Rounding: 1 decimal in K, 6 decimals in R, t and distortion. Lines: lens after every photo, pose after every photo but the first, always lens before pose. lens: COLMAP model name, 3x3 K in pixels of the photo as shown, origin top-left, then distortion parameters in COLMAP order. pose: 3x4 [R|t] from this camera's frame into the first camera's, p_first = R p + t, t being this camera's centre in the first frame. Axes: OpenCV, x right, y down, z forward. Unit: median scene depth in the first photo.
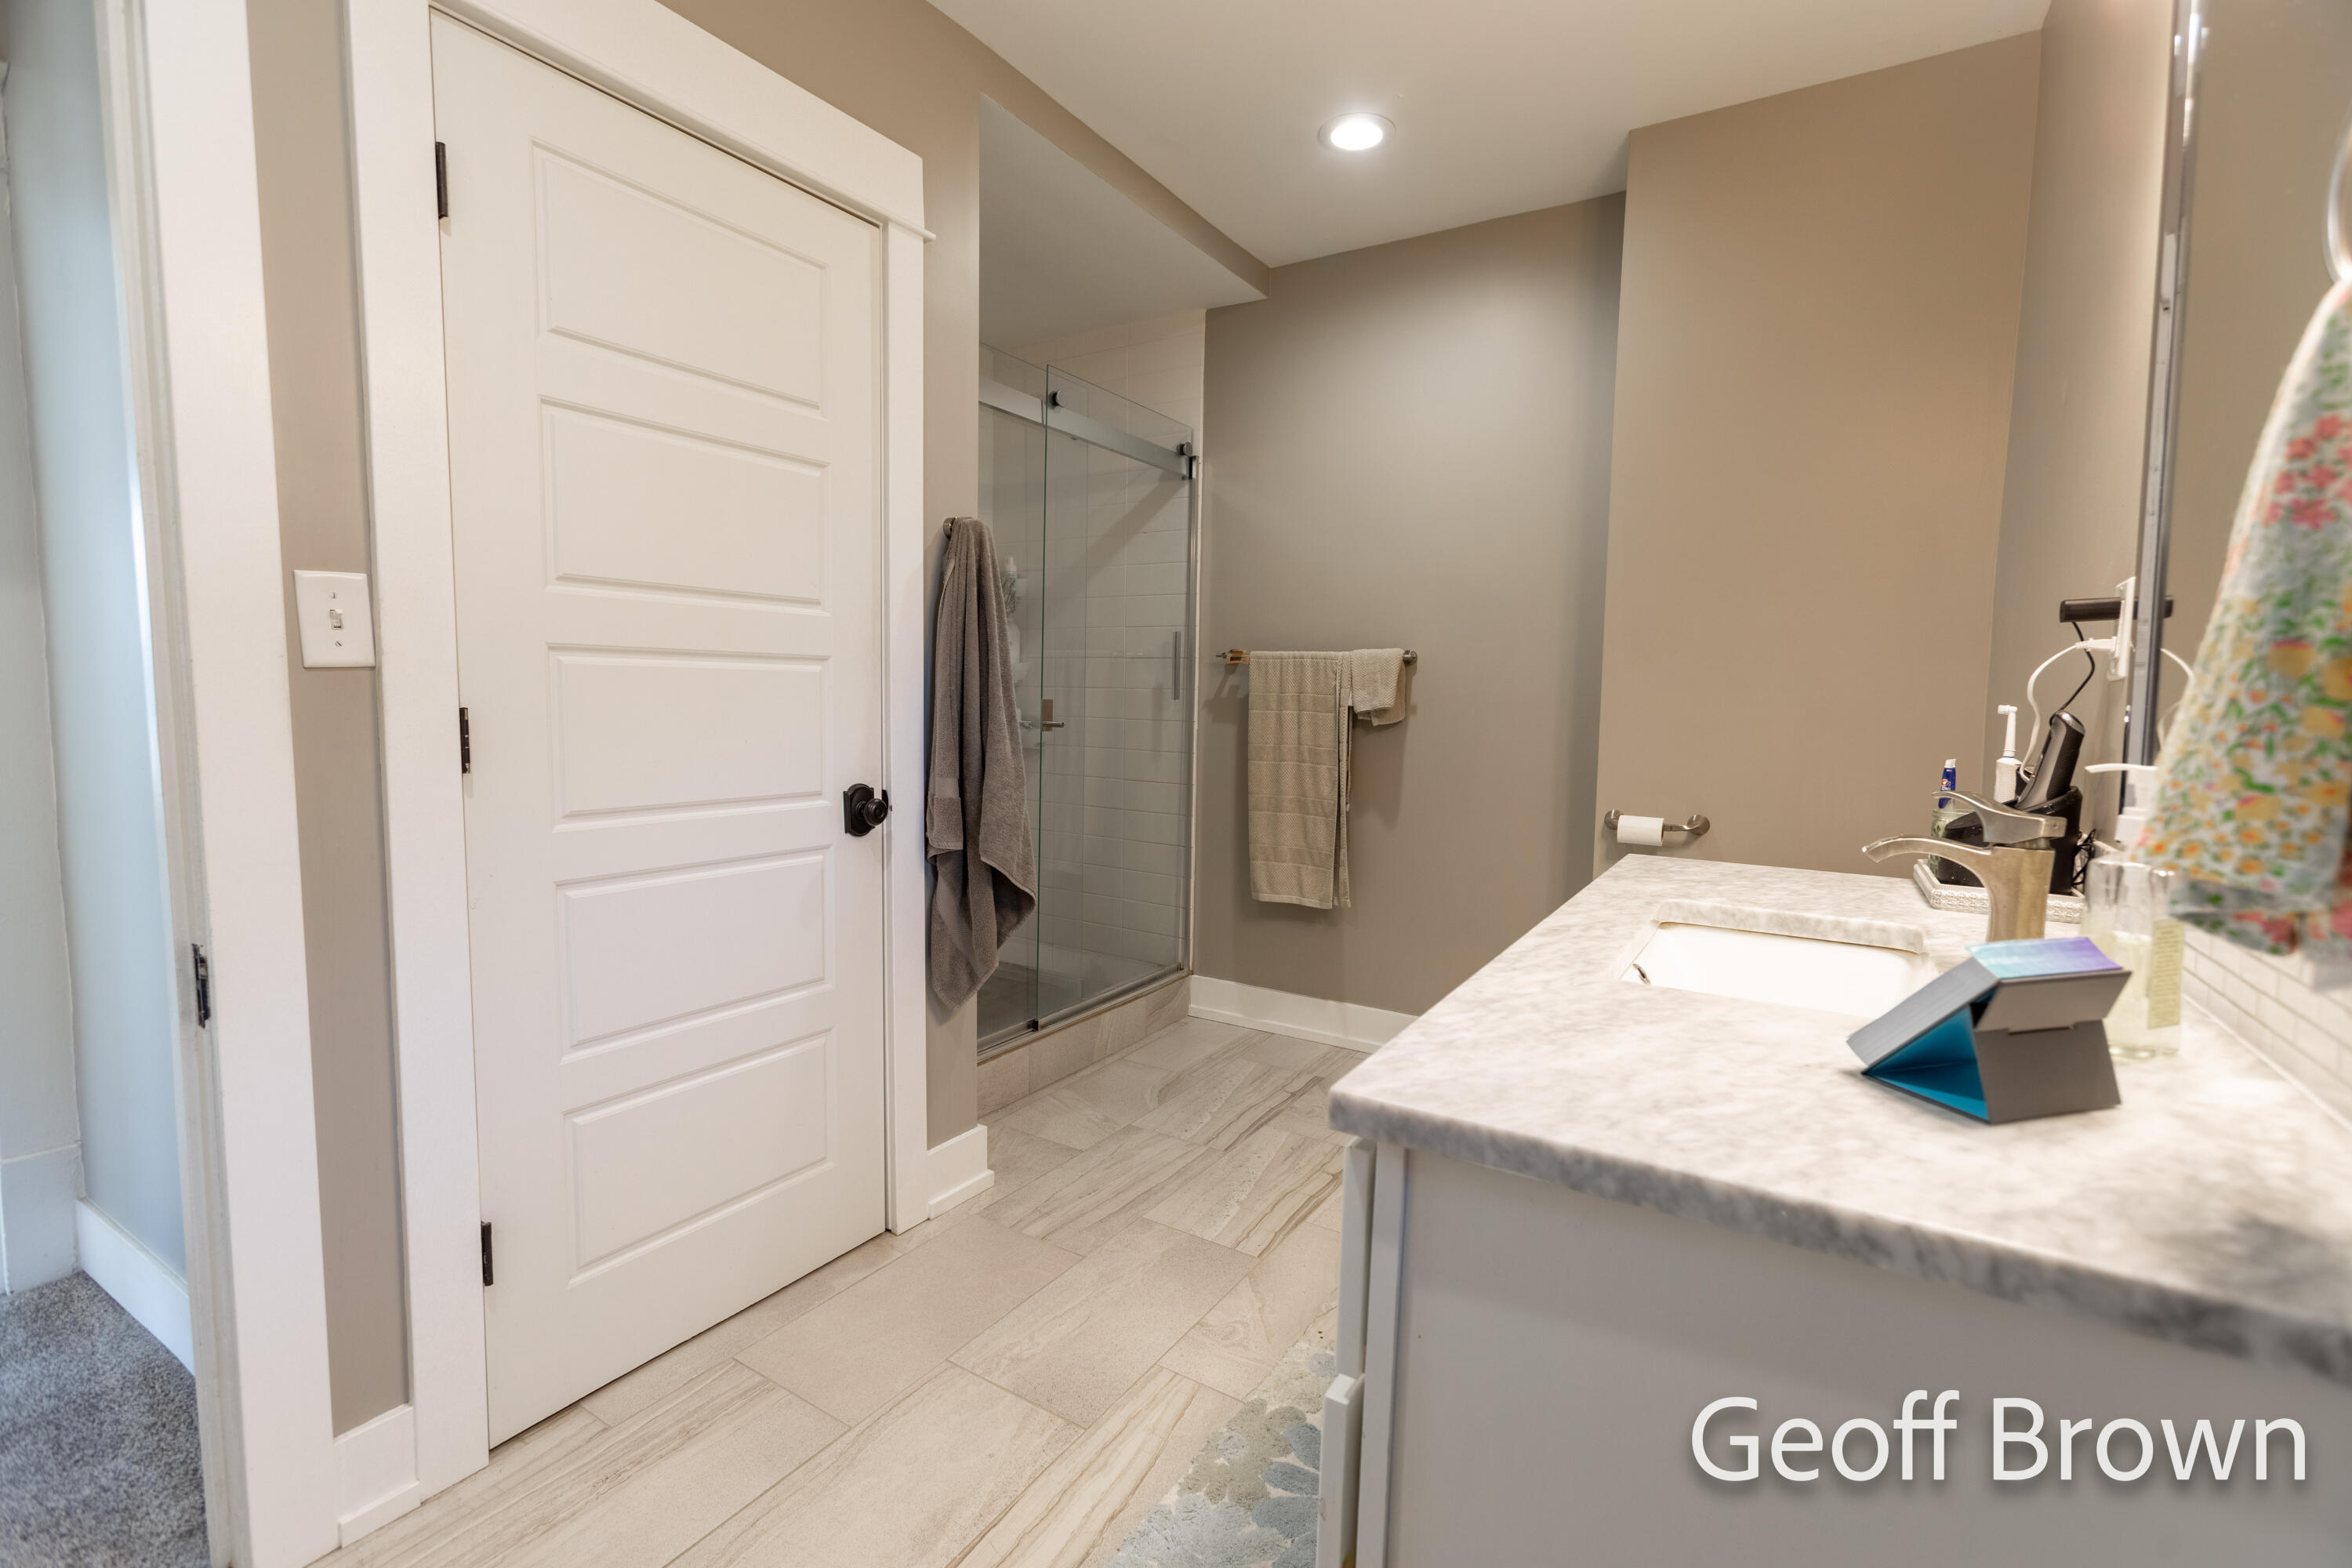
lens RADIAL K [[1058.1, 0, 1176.0], [0, 1058.1, 784.0], [0, 0, 1]] dist [0.037108, -0.017135]
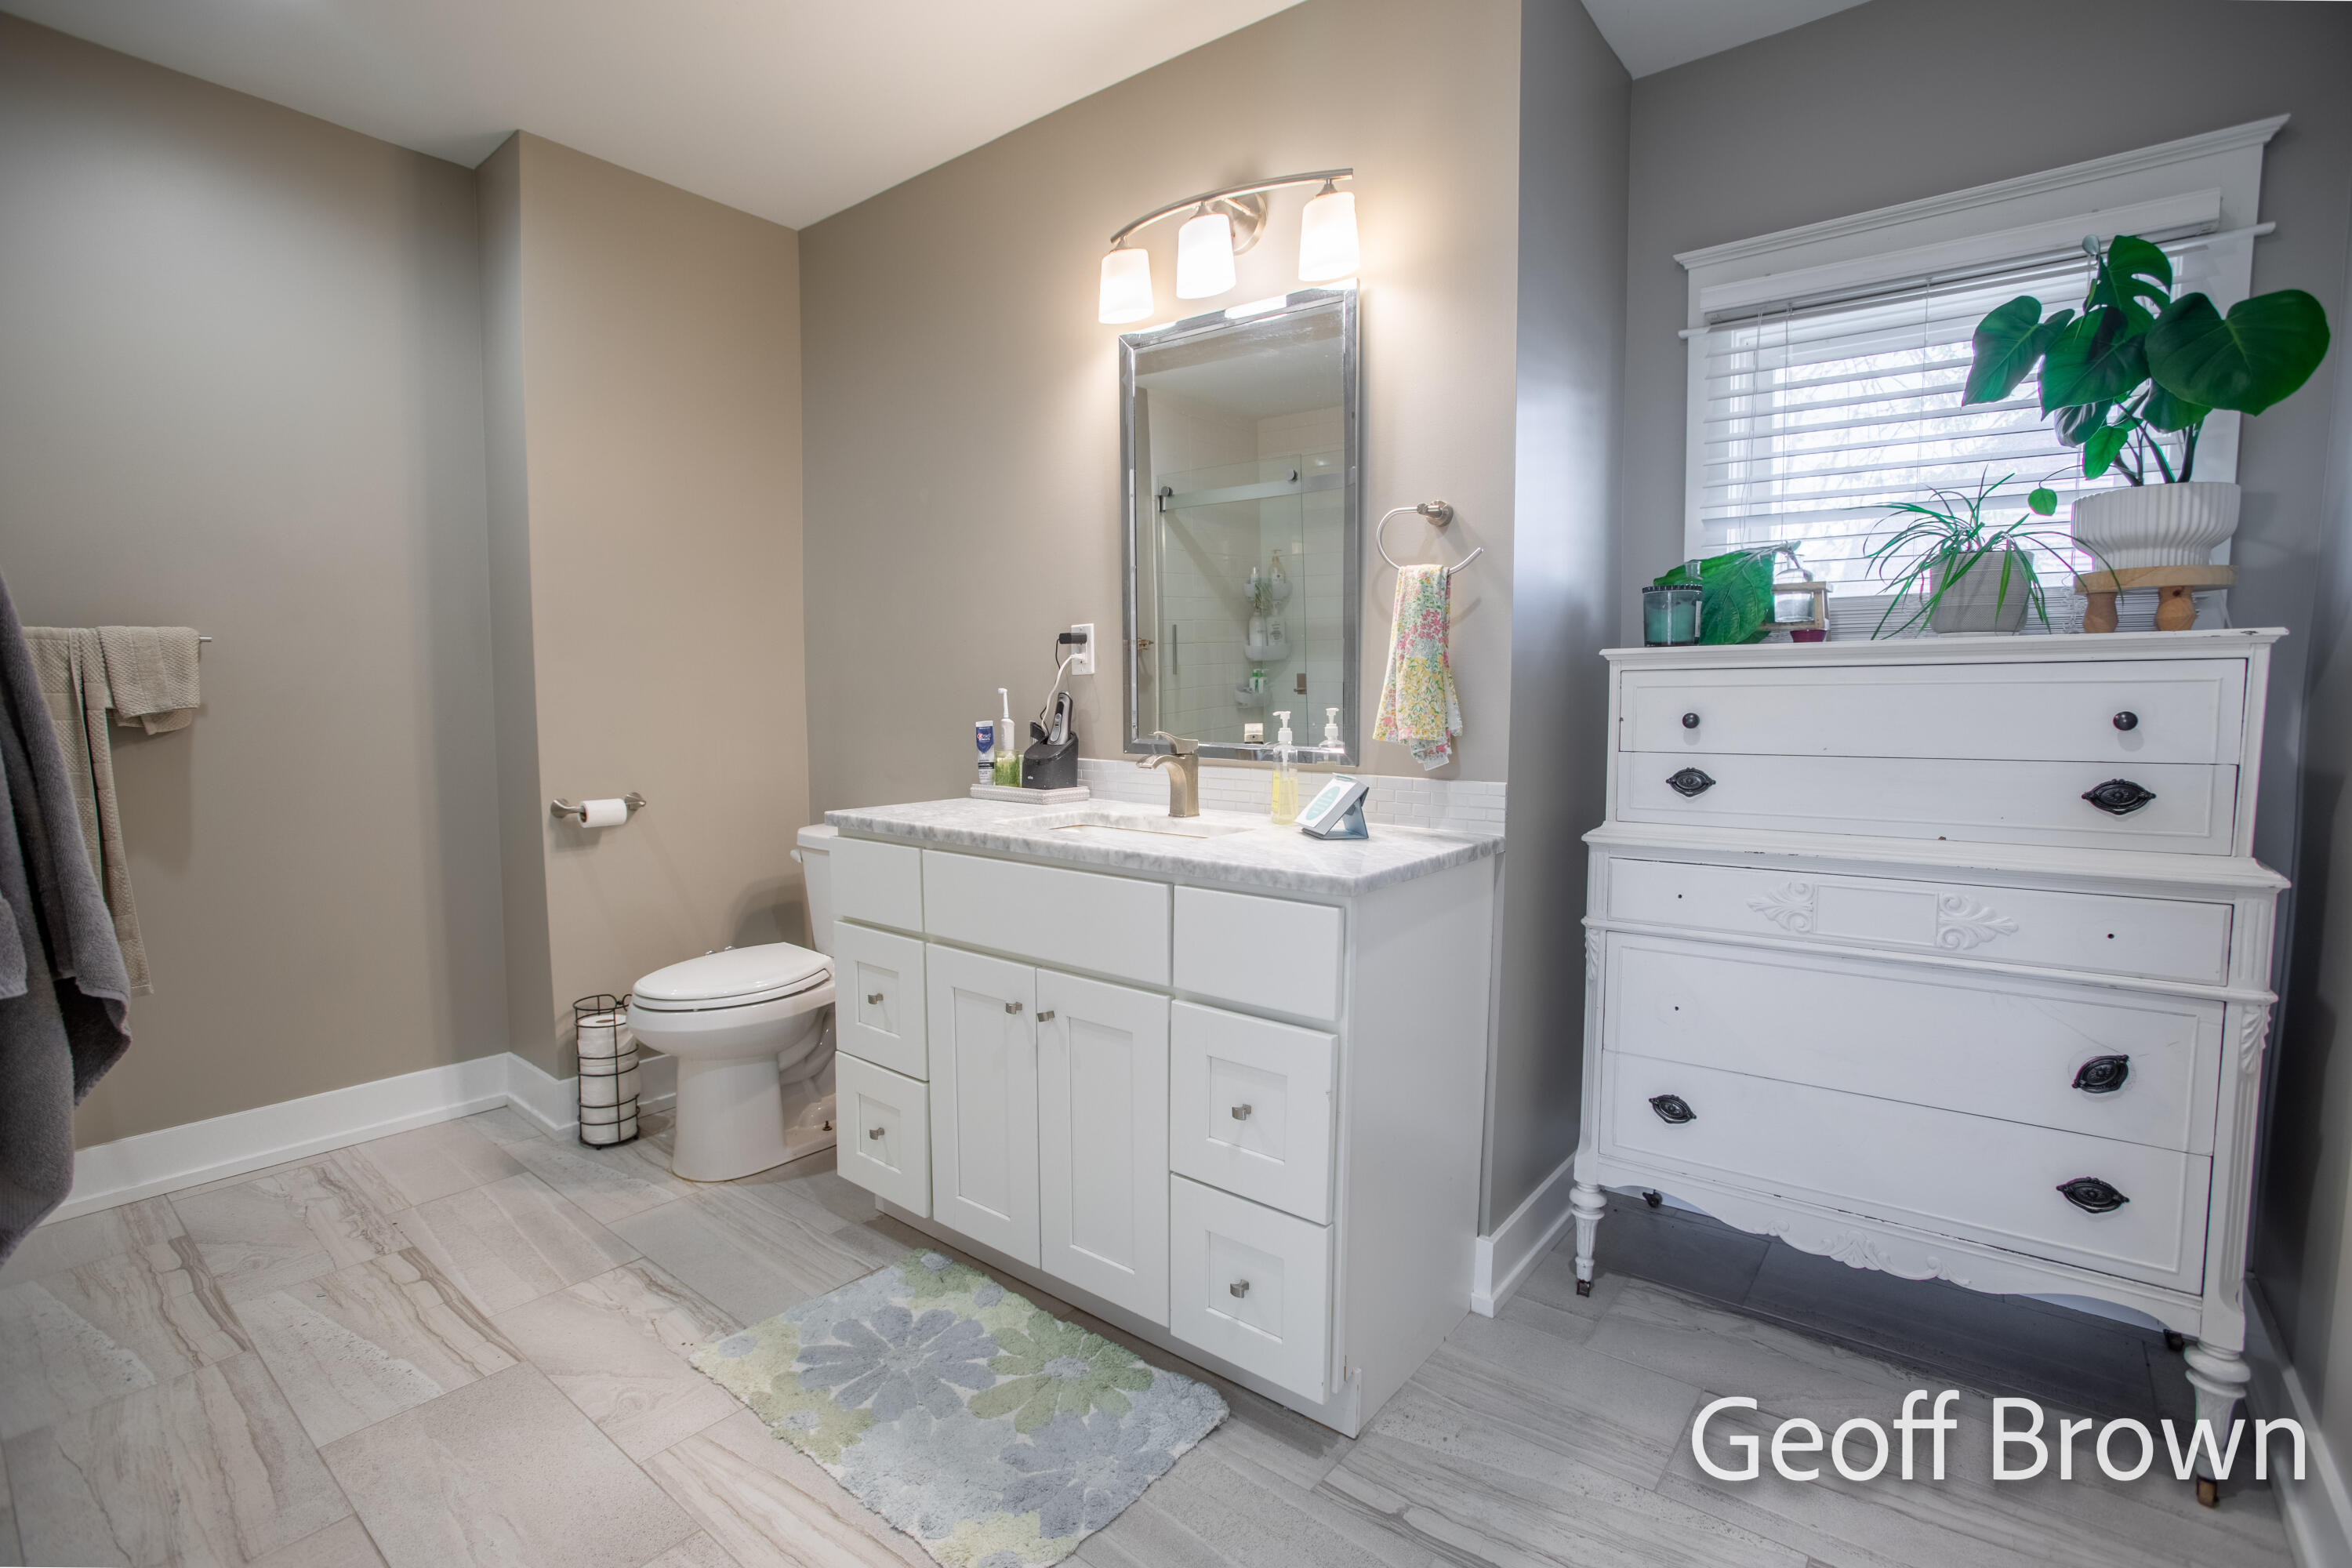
lens RADIAL K [[1045.8, 0, 1170.5], [0, 1045.8, 778.8], [0, 0, 1]] dist [-0.020136, 0.015096]
pose [[0.154024, -0.104150, 0.982563, -0.526357], [0.092182, 0.991607, 0.090658, -0.034198], [-0.983758, 0.076611, 0.162332, 0.284593]]
